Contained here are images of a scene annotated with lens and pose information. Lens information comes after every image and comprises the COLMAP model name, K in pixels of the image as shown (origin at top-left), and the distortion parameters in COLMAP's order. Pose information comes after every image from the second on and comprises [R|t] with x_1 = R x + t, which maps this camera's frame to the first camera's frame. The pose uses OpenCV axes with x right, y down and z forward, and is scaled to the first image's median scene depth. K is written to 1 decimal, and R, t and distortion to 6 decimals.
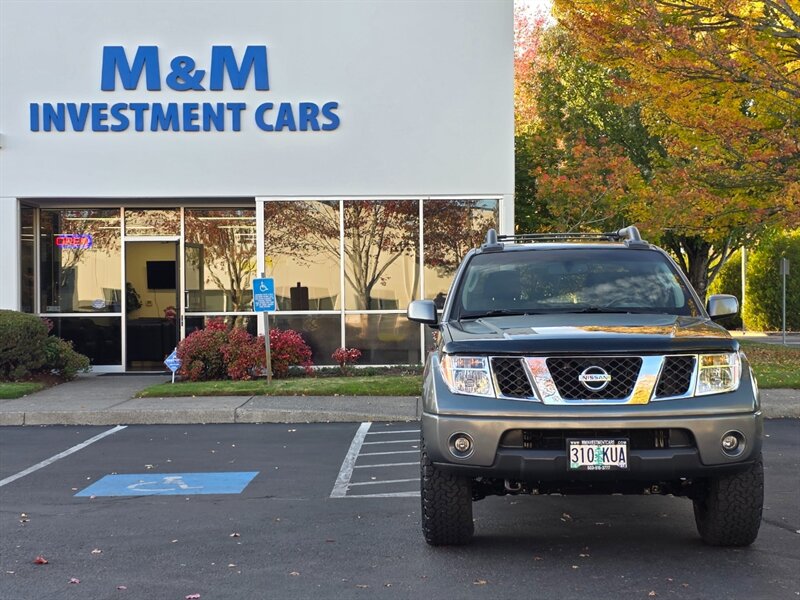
lens RADIAL K [[1012.2, 0, 403.3], [0, 1012.2, 305.3], [0, 0, 1]] dist [0.059520, -0.051294]
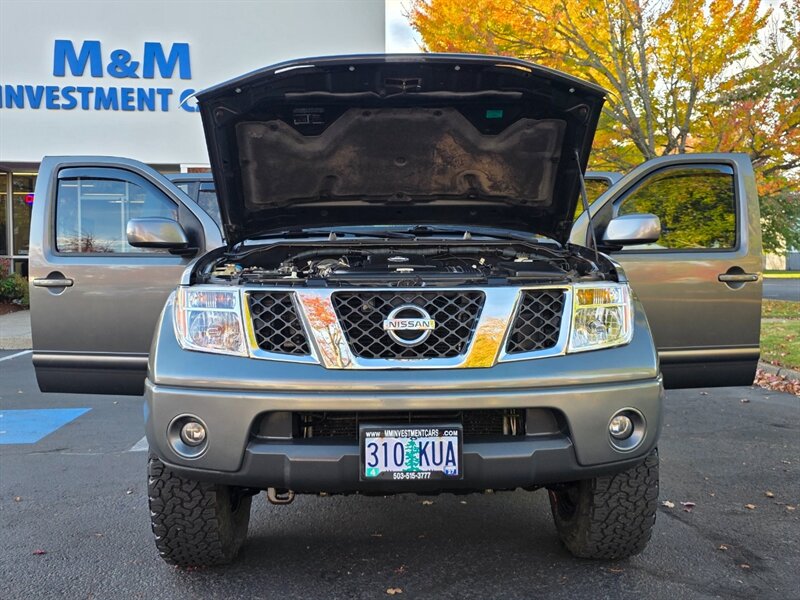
lens RADIAL K [[692.4, 0, 381.7], [0, 692.4, 283.9], [0, 0, 1]] dist [0.039915, -0.006721]
pose [[0.995779, 0.002584, 0.091749, 0.129578], [-0.006316, 0.999163, 0.040411, 0.029459], [-0.091567, -0.040819, 0.994962, 0.567926]]
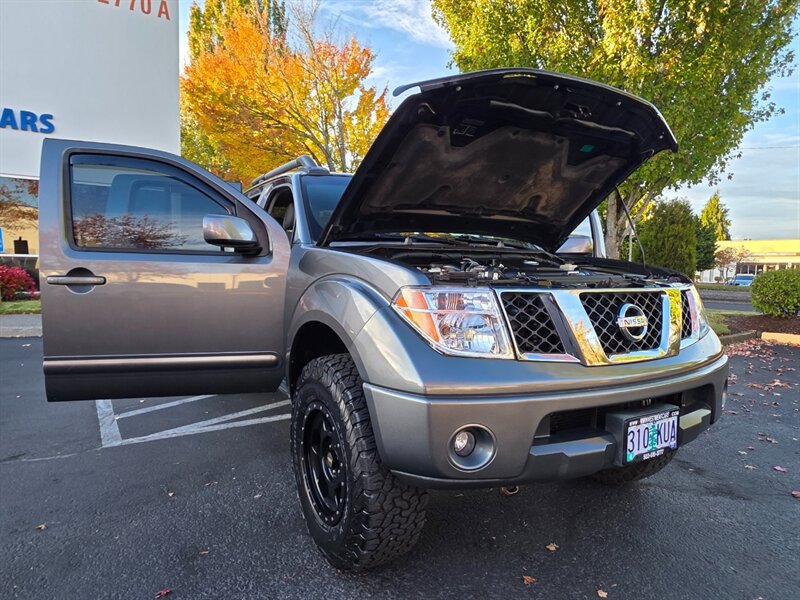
lens RADIAL K [[465.0, 0, 374.6], [0, 465.0, 297.4], [0, 0, 1]] dist [0.000650, -0.000470]
pose [[0.850812, -0.009046, 0.525393, -0.122115], [-0.030452, 0.997323, 0.066486, 0.038061], [-0.524588, -0.072566, 0.848258, 0.795875]]
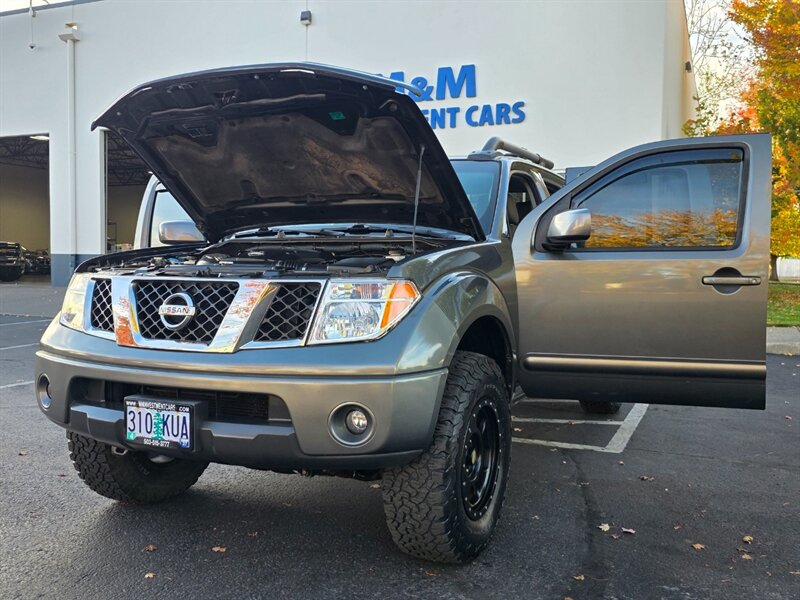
lens RADIAL K [[650.4, 0, 415.0], [0, 650.4, 285.0], [0, 0, 1]] dist [0.033636, -0.008219]
pose [[0.944697, 0.027856, -0.326758, 0.467772], [-0.013255, 0.998815, 0.046829, 0.030418], [0.327675, -0.039908, 0.943947, 0.613767]]
